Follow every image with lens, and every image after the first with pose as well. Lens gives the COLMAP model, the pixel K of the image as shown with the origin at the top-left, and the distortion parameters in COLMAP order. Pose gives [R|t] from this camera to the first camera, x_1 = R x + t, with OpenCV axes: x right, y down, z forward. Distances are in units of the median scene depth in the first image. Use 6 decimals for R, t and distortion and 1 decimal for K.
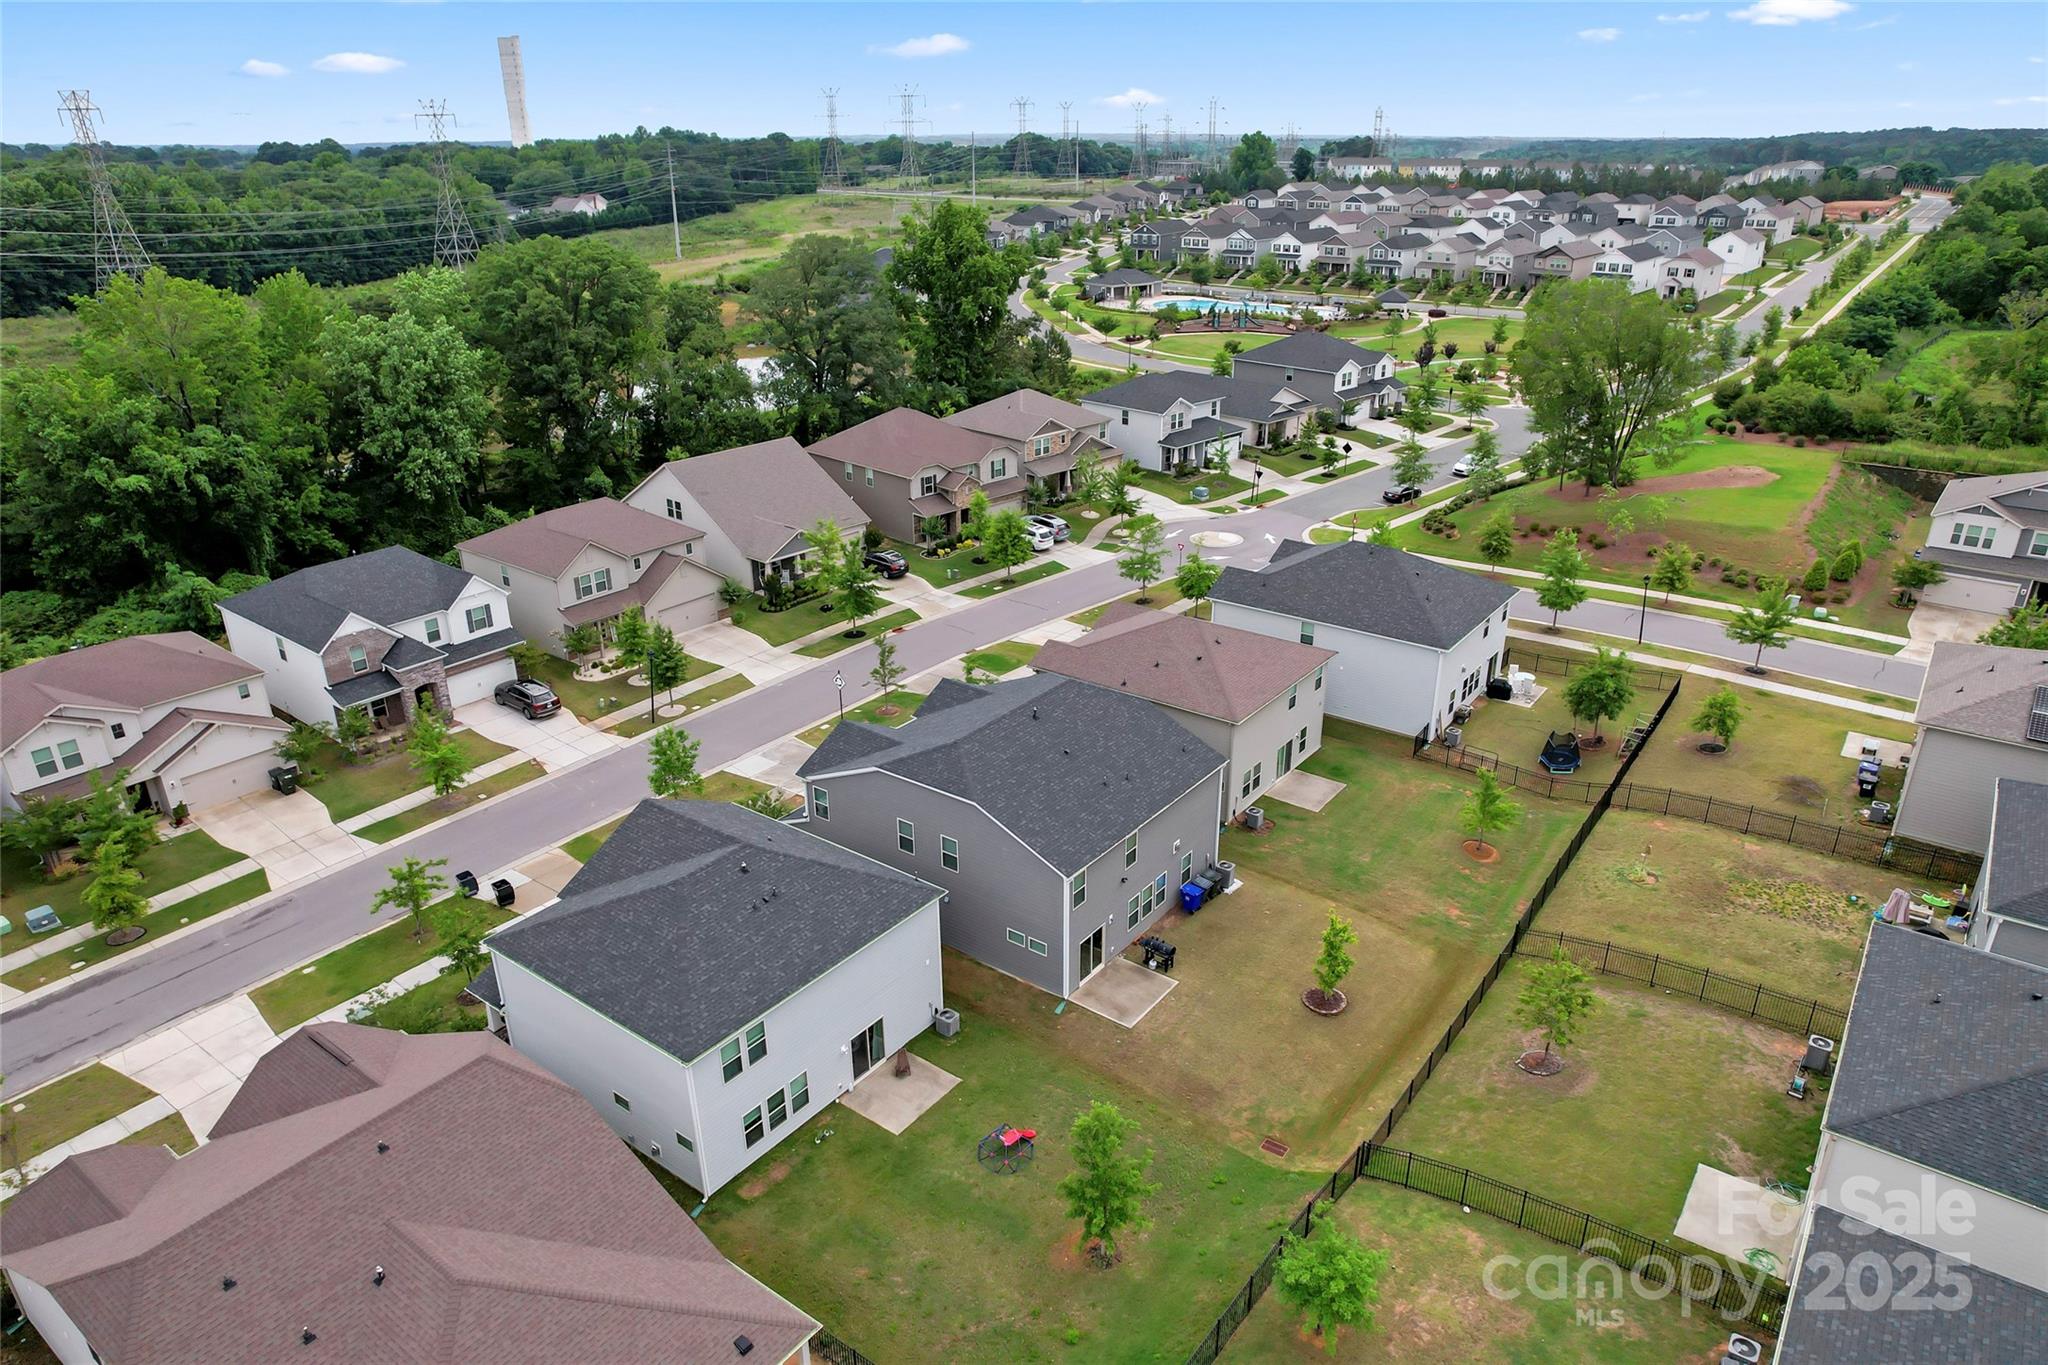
lens RADIAL K [[1314.9, 0, 1024.0], [0, 1314.9, 682.5], [0, 0, 1]] dist [-0.081658, 0.083935]
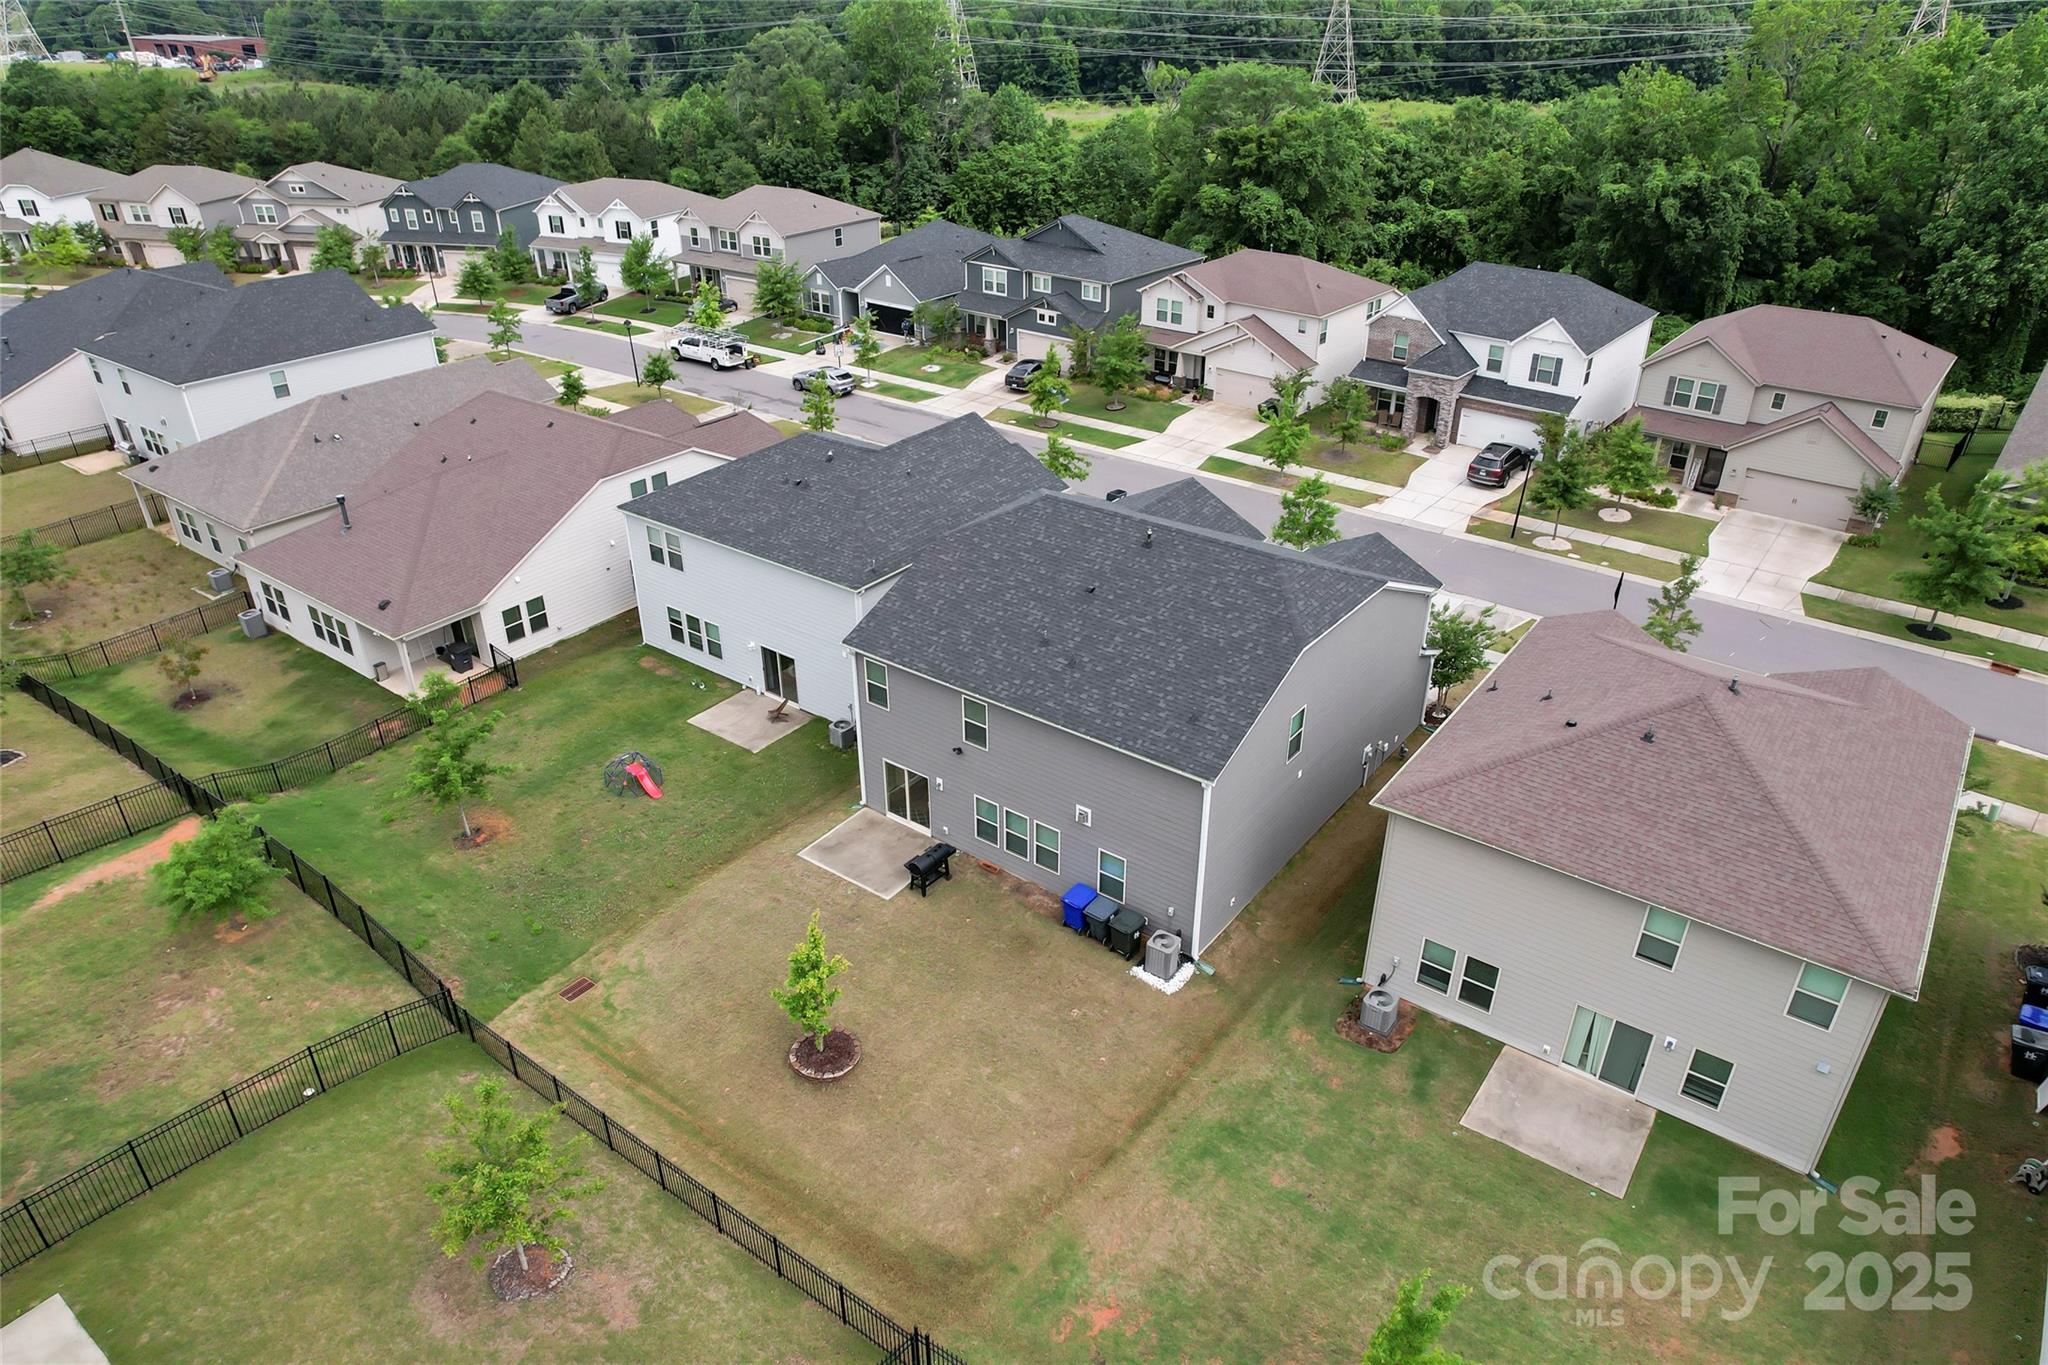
lens RADIAL K [[1314.9, 0, 1024.0], [0, 1314.9, 682.5], [0, 0, 1]] dist [-0.081658, 0.083935]
pose [[0.012956, 0.493614, -0.869585, 0.443437], [-0.394002, 0.801818, 0.449277, -0.136924], [0.919018, 0.336797, 0.204873, 0.584924]]
